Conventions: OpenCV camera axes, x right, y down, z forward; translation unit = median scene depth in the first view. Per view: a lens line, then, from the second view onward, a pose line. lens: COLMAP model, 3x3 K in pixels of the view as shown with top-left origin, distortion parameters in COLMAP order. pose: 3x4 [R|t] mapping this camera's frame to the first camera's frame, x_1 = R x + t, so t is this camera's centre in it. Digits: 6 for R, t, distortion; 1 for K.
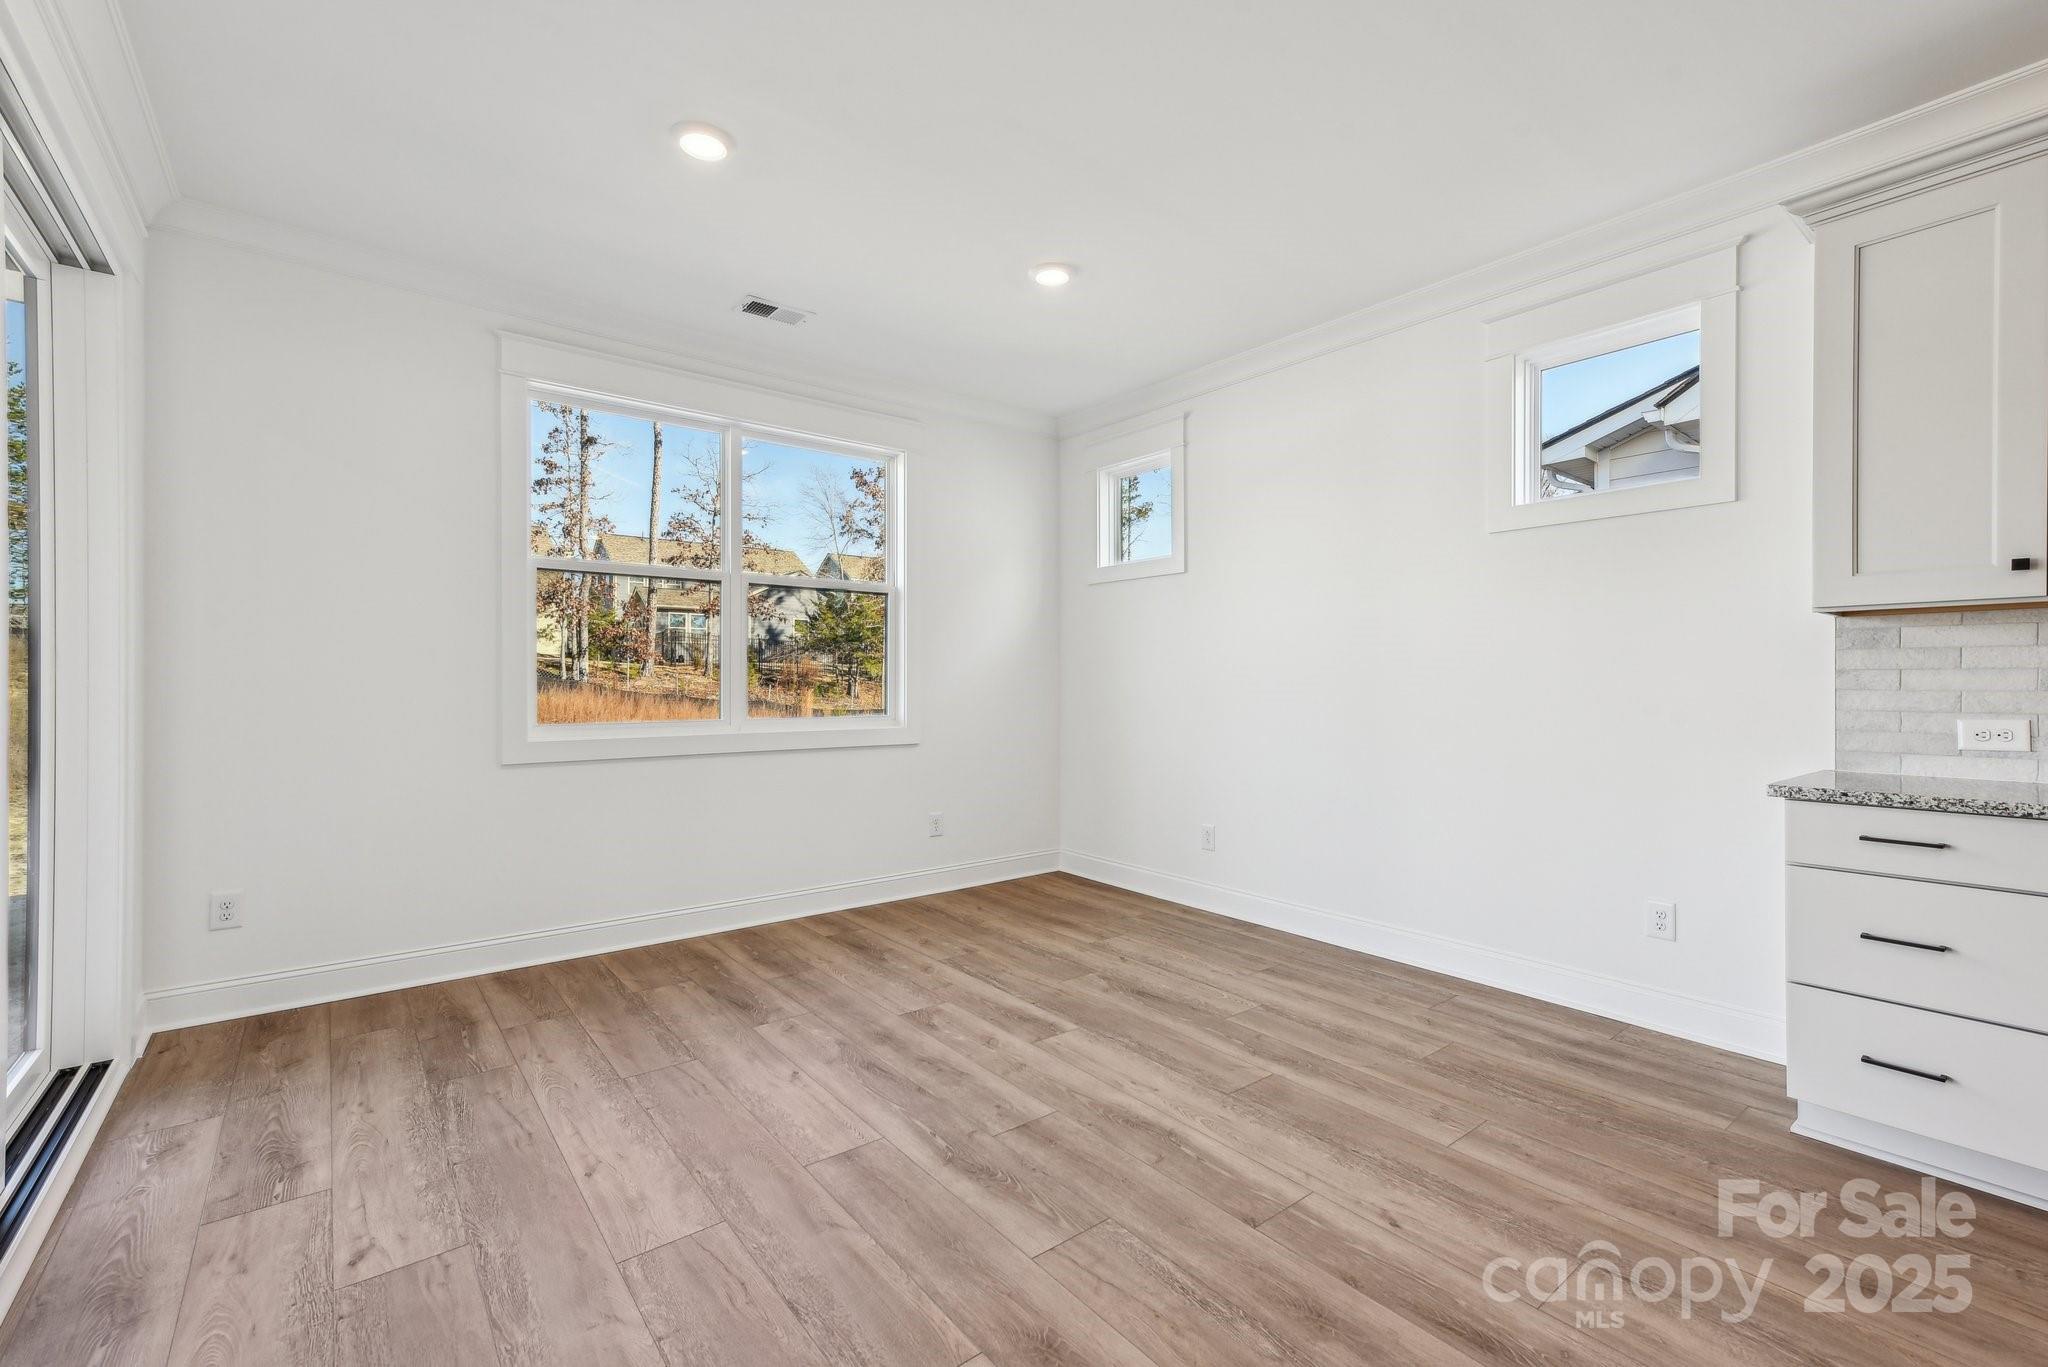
lens RADIAL K [[886.6, 0, 1026.6], [0, 886.6, 677.9], [0, 0, 1]] dist [-0.003949, -0.001195]
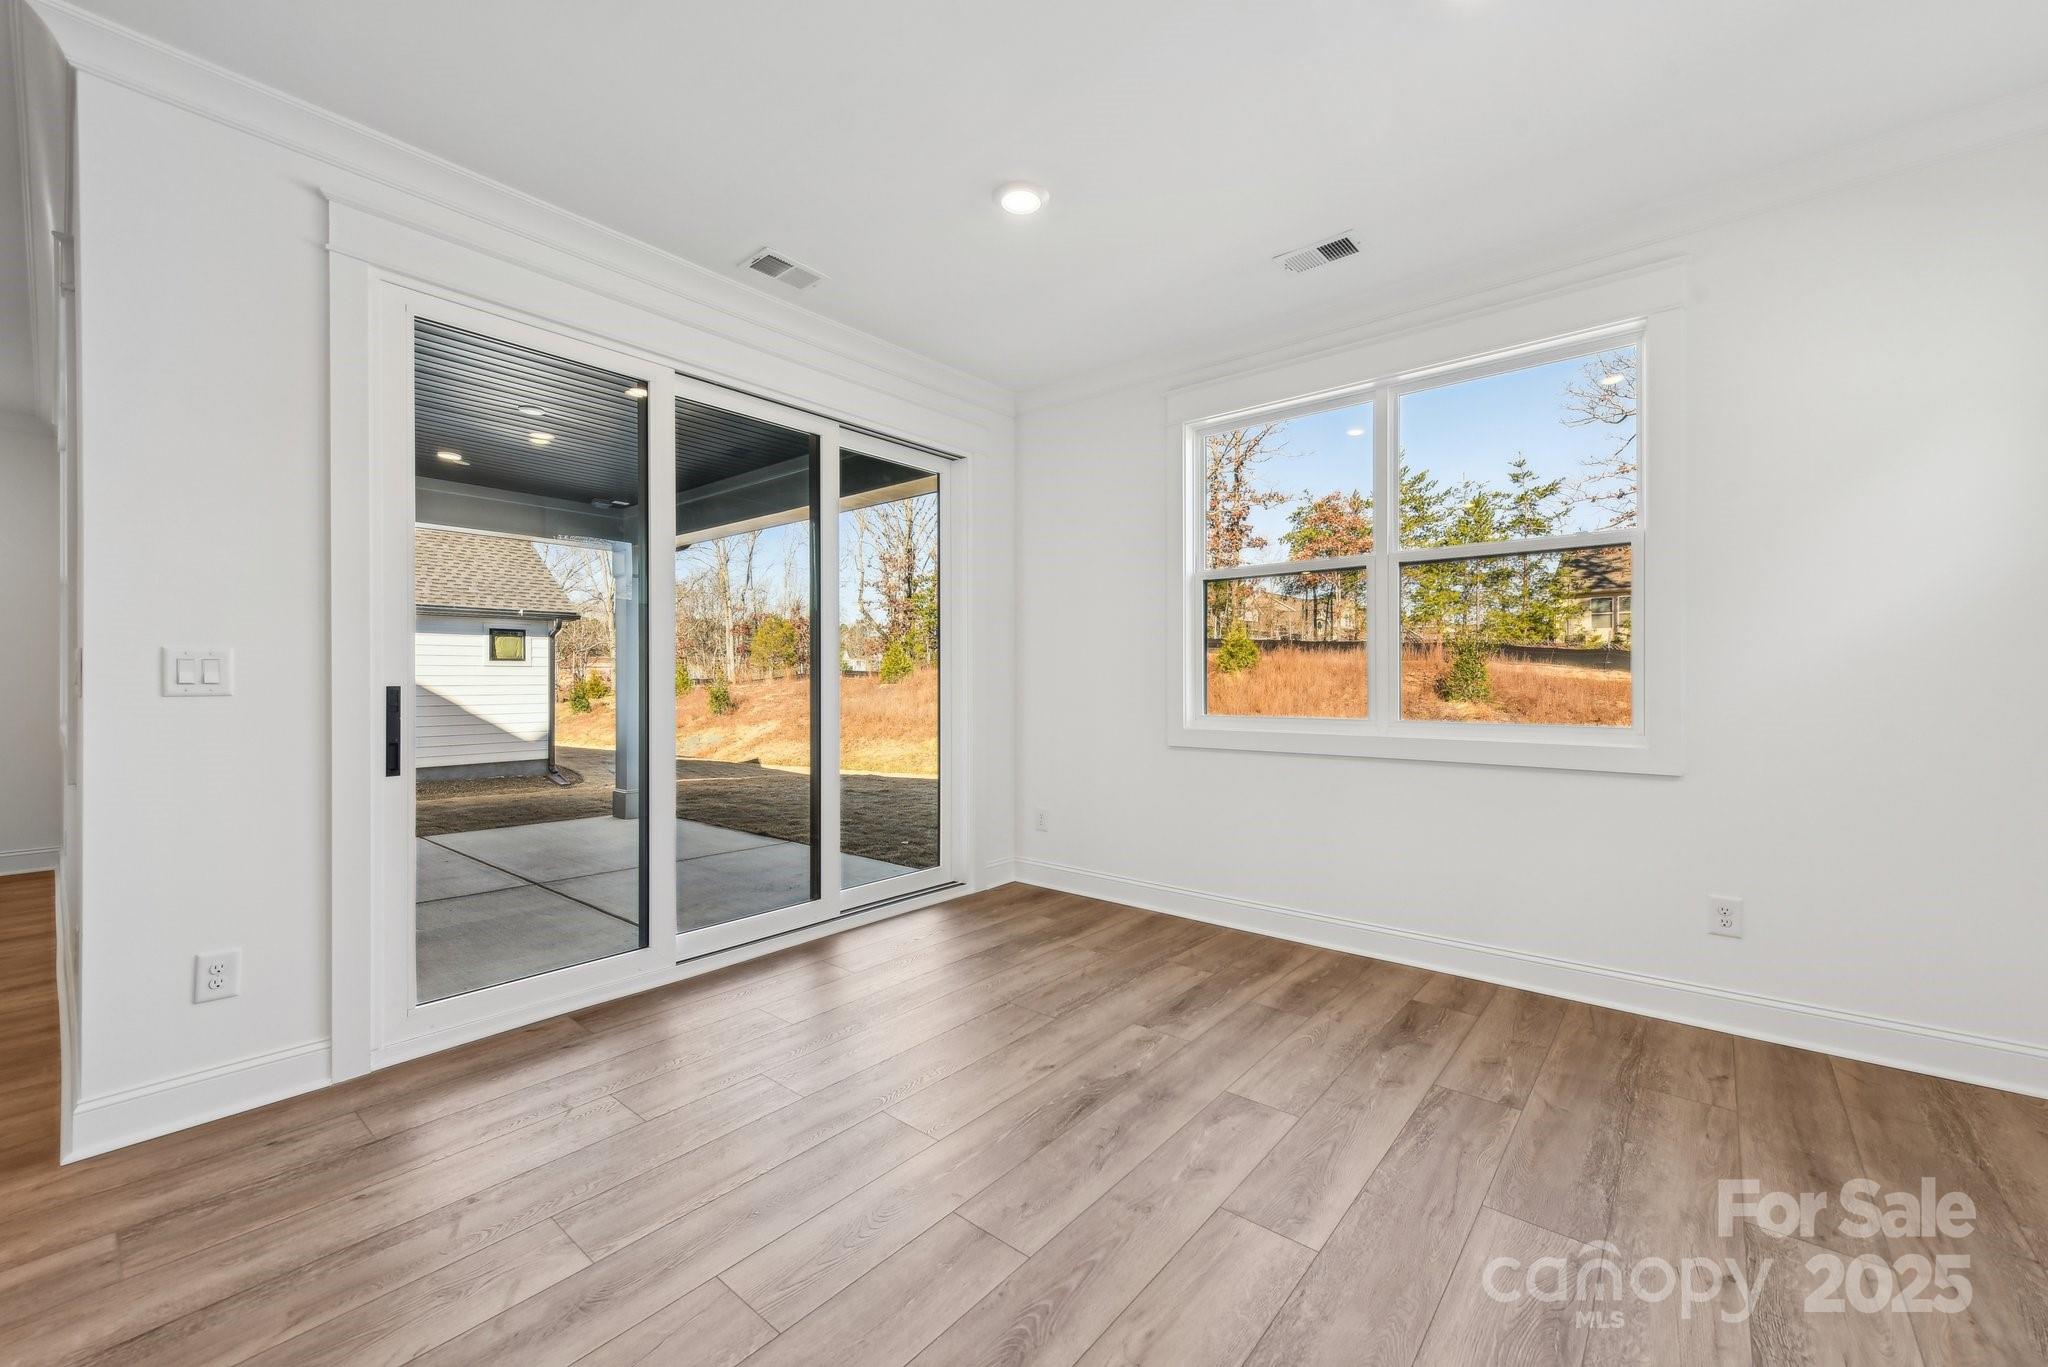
lens RADIAL K [[818.2, 0, 1030.1], [0, 818.2, 673.2], [0, 0, 1]] dist [-0.002685, -0.002250]
pose [[0.177092, -0.006273, -0.984174, 0.497716], [0.006198, 0.999967, -0.005258, 0.001513], [0.984175, -0.005168, 0.177125, 0.615973]]
